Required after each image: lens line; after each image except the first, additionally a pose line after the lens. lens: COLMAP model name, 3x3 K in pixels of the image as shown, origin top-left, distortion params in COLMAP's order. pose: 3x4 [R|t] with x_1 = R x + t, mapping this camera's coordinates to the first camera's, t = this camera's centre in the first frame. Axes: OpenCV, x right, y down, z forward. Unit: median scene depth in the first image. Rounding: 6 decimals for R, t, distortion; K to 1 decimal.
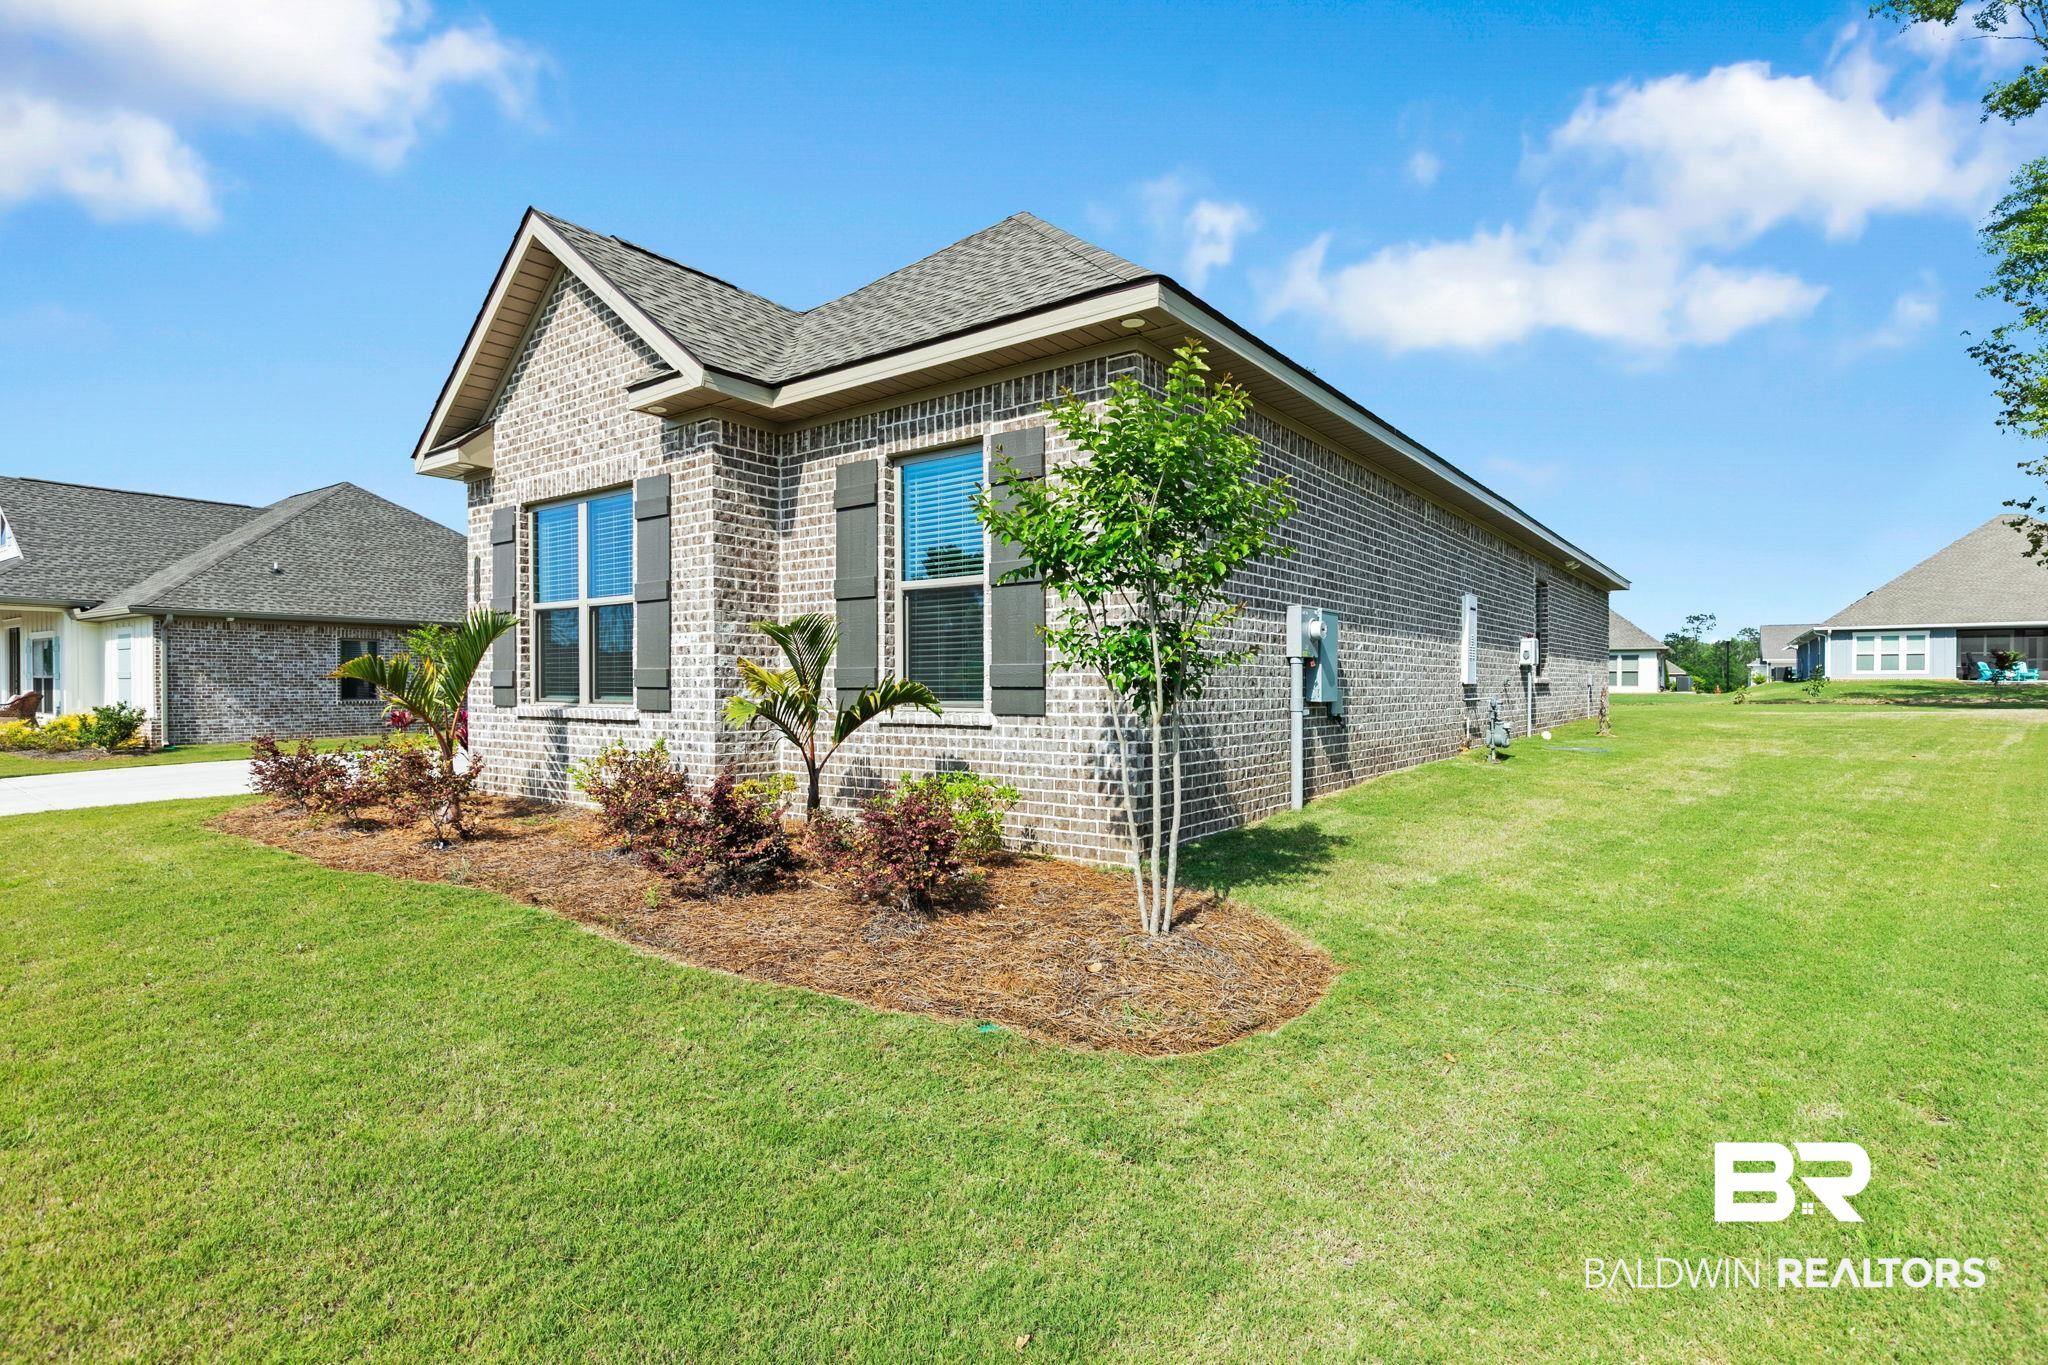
lens RADIAL K [[986.8, 0, 1024.0], [0, 986.8, 682.5], [0, 0, 1]] dist [0.000368, -0.000035]
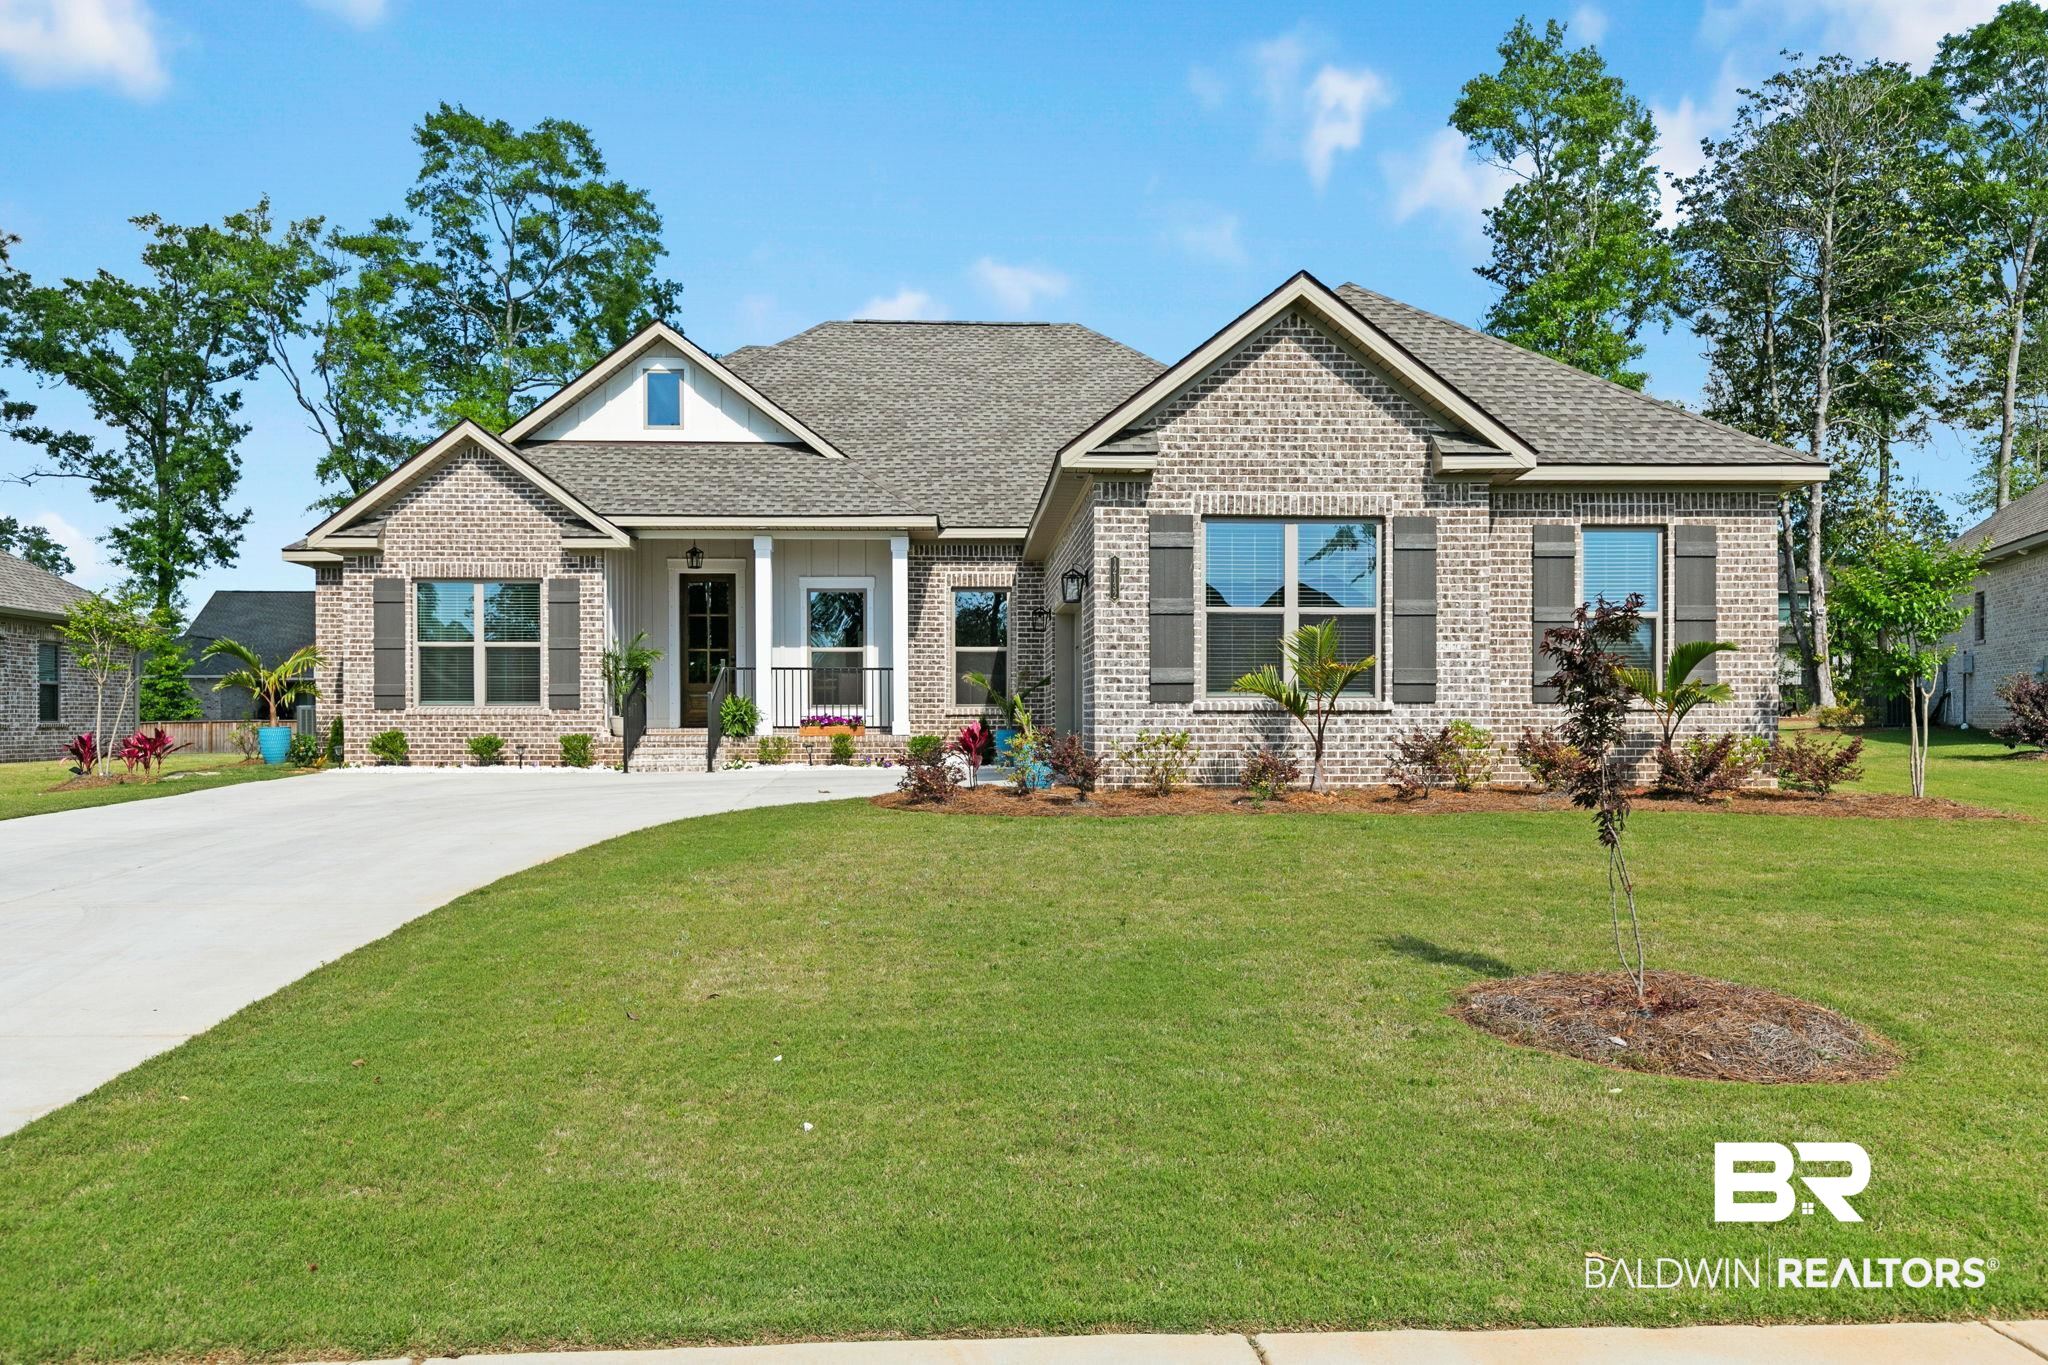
lens RADIAL K [[1579.6, 0, 974.6], [0, 1579.6, 734.3], [0, 0, 1]] dist [0.010469, 0.002618]
pose [[0.776648, -0.001716, 0.629932, -2.164056], [0.000123, 0.999997, 0.002572, 0.066829], [-0.629934, -0.001920, 0.776646, -0.225402]]
